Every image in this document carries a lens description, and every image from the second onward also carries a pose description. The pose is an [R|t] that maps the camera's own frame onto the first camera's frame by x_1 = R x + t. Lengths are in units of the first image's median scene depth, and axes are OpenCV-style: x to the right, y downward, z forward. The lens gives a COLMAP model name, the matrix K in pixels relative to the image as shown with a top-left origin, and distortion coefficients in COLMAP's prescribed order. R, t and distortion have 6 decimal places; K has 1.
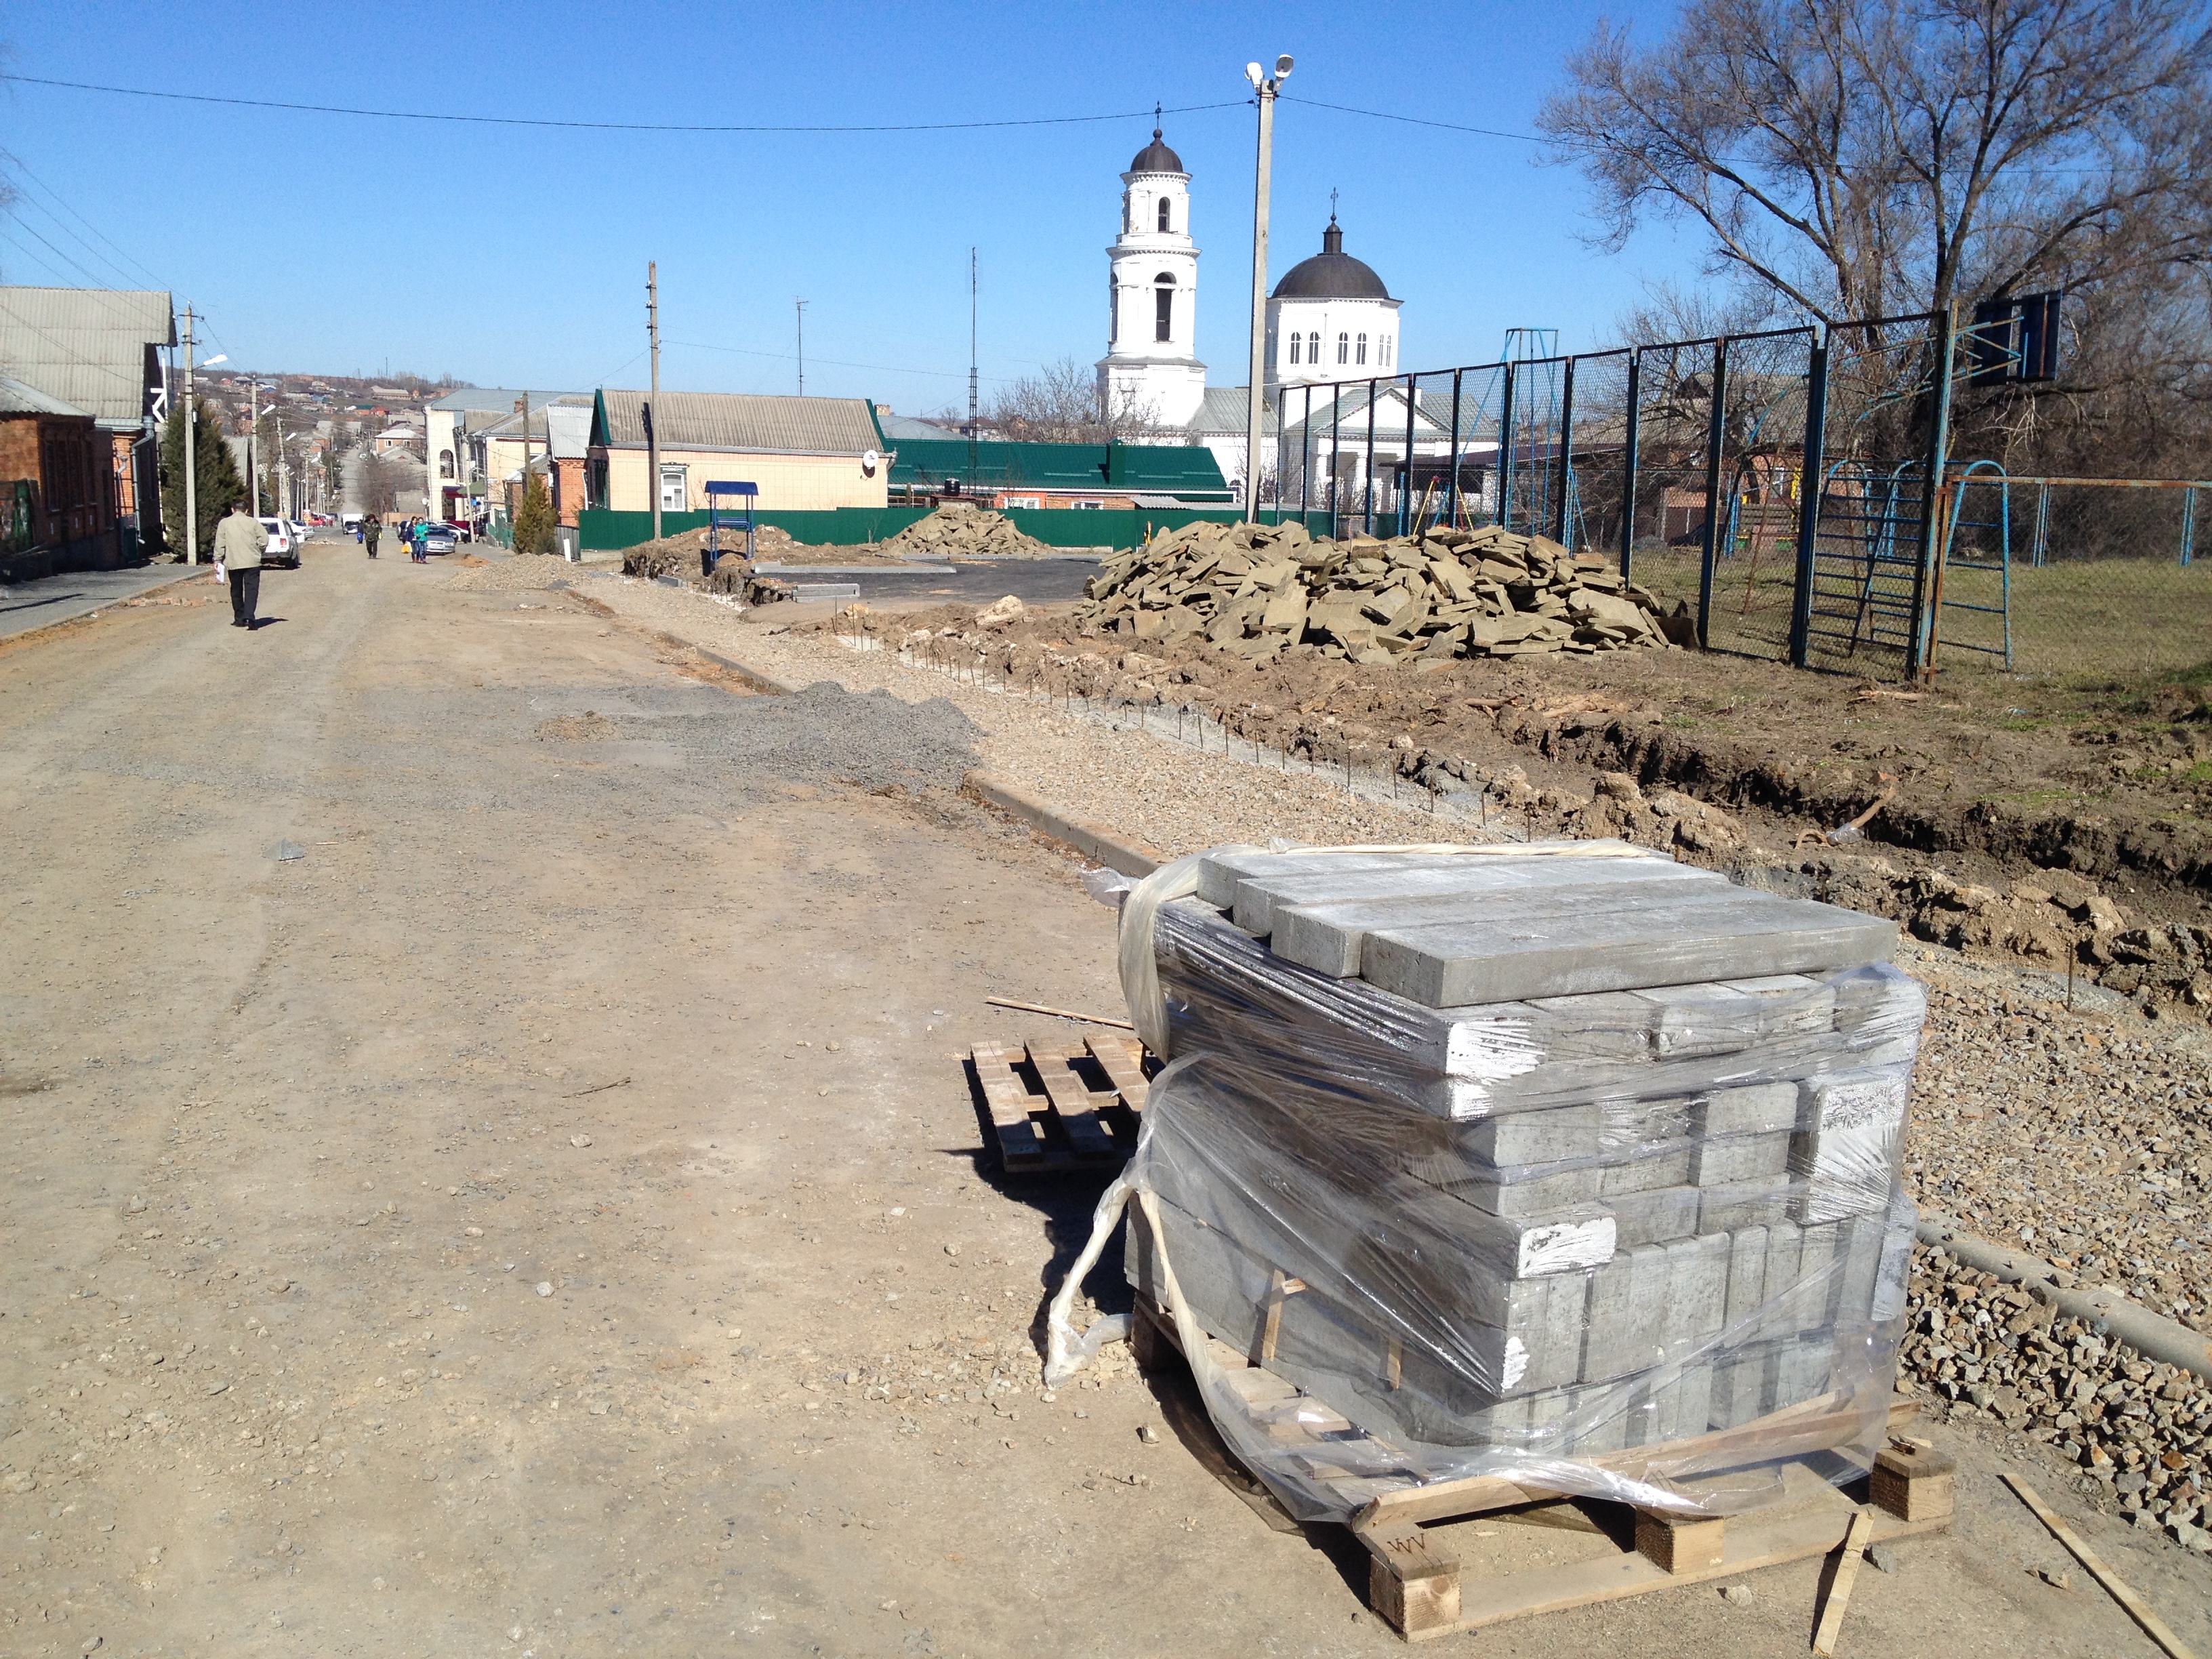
lens RADIAL K [[2209.5, 0, 1099.8], [0, 2209.5, 848.0], [0, 0, 1]] dist [0.027568, 0.000000]
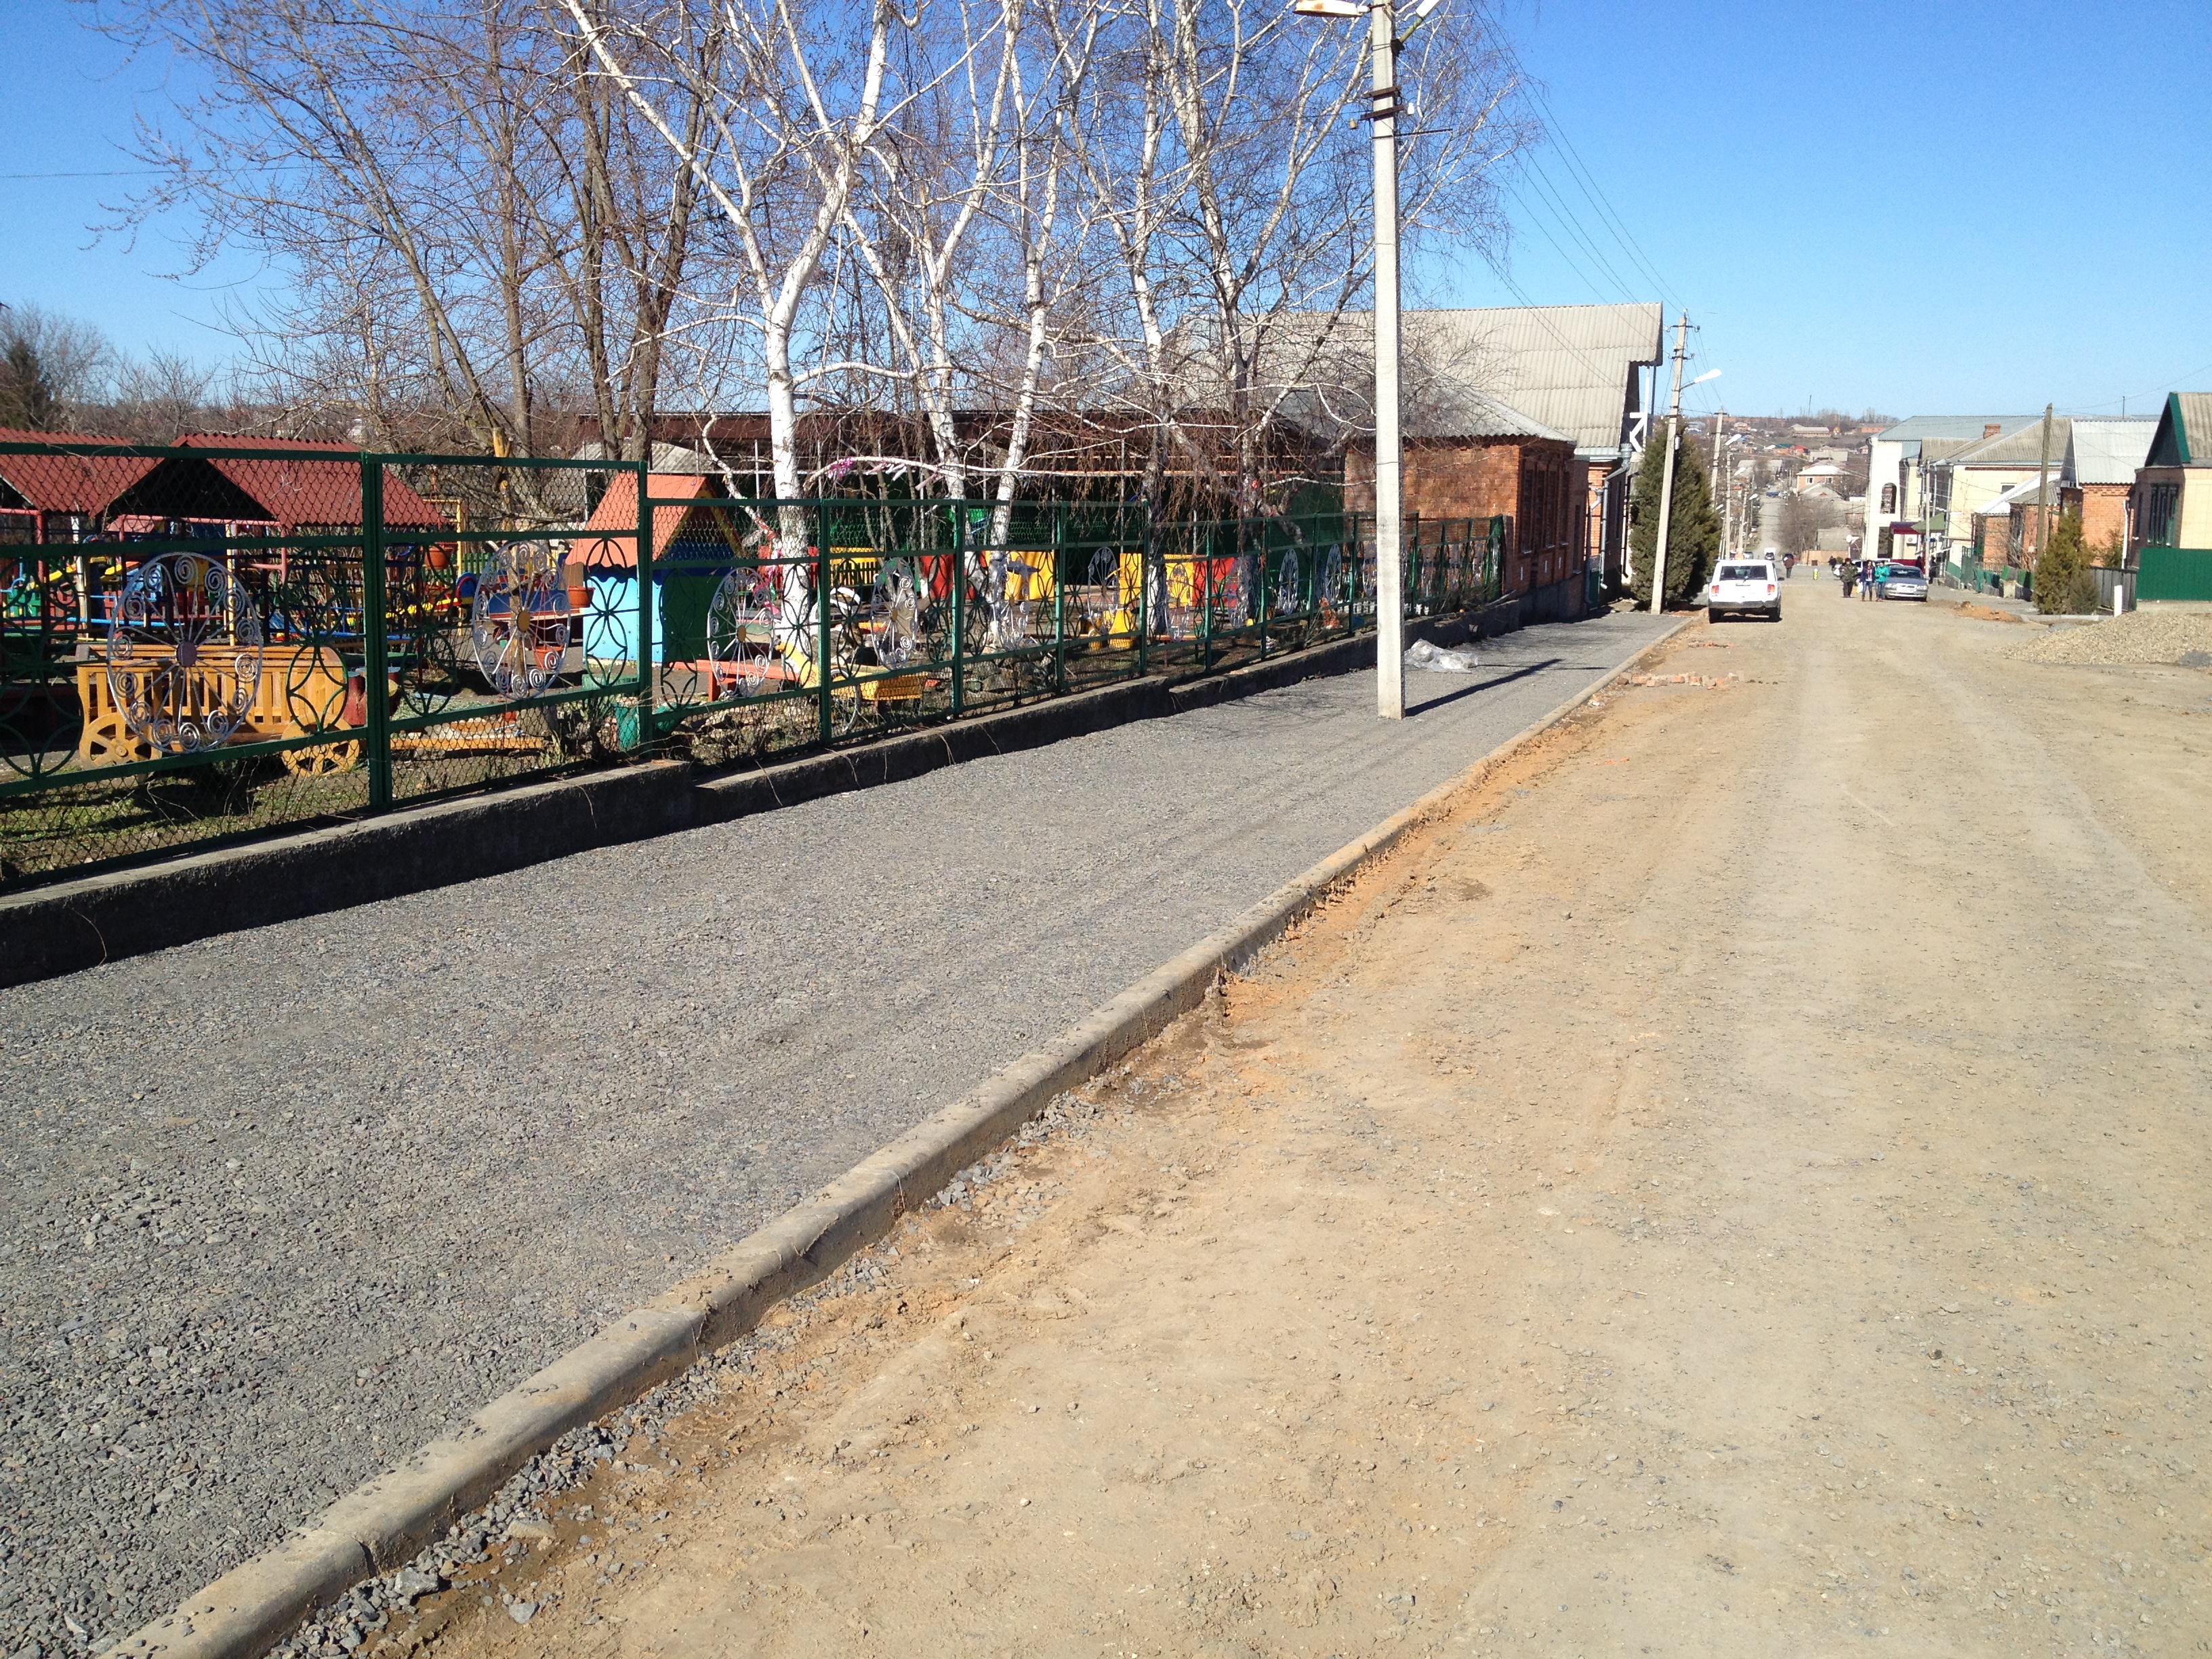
lens RADIAL K [[2209.5, 0, 1098.6], [0, 2209.5, 831.1], [0, 0, 1]] dist [0.027568, 0.000000]
pose [[0.819769, 0.072697, -0.568062, -0.085669], [-0.086337, 0.996262, 0.002902, -0.025145], [0.566149, 0.046666, 0.822981, 0.160251]]
